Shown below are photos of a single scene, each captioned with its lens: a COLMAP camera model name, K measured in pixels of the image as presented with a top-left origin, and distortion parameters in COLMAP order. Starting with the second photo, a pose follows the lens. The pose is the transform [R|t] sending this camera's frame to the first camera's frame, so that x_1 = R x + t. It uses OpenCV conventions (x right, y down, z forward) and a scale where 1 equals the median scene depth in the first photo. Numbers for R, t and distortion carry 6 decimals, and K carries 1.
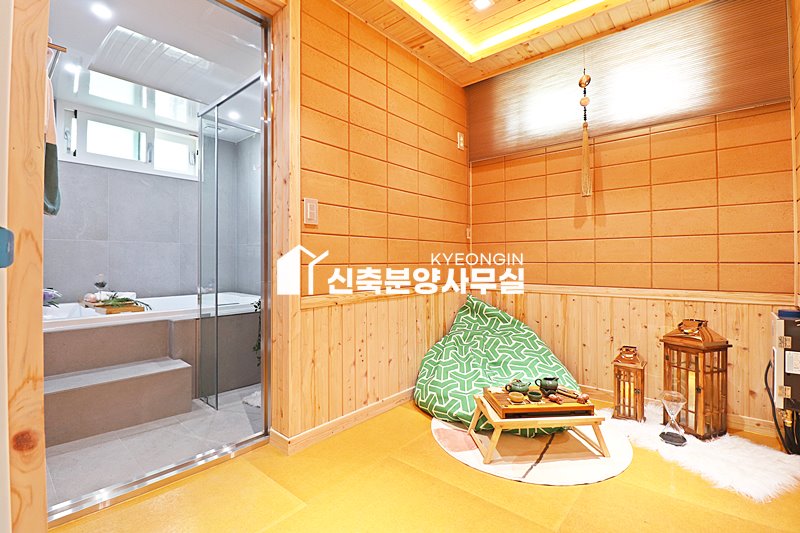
lens RADIAL K [[374.3, 0, 397.1], [0, 374.3, 253.0], [0, 0, 1]] dist [0.000004, -0.012579]
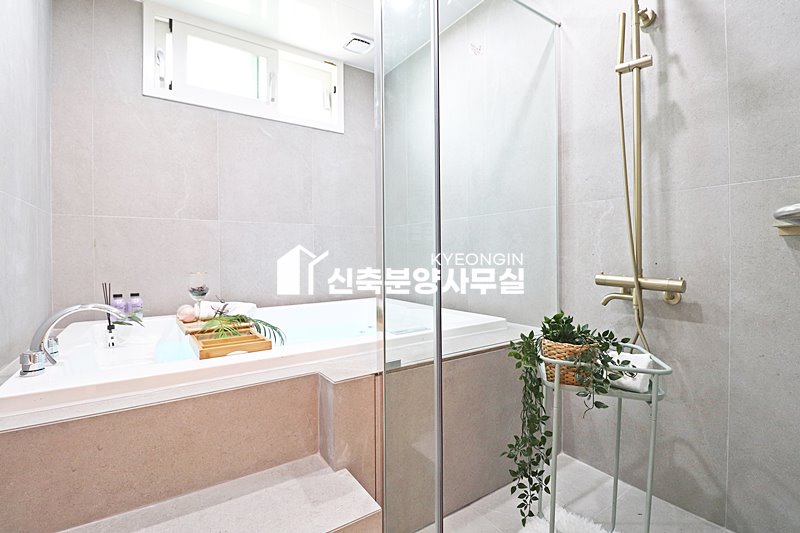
lens RADIAL K [[374.3, 0, 397.1], [0, 374.3, 253.0], [0, 0, 1]] dist [0.000004, -0.012579]
pose [[0.967412, -0.005610, -0.253144, -0.336219], [0.009369, 0.999863, 0.013646, 0.021440], [0.253033, -0.015573, 0.967332, 0.487079]]
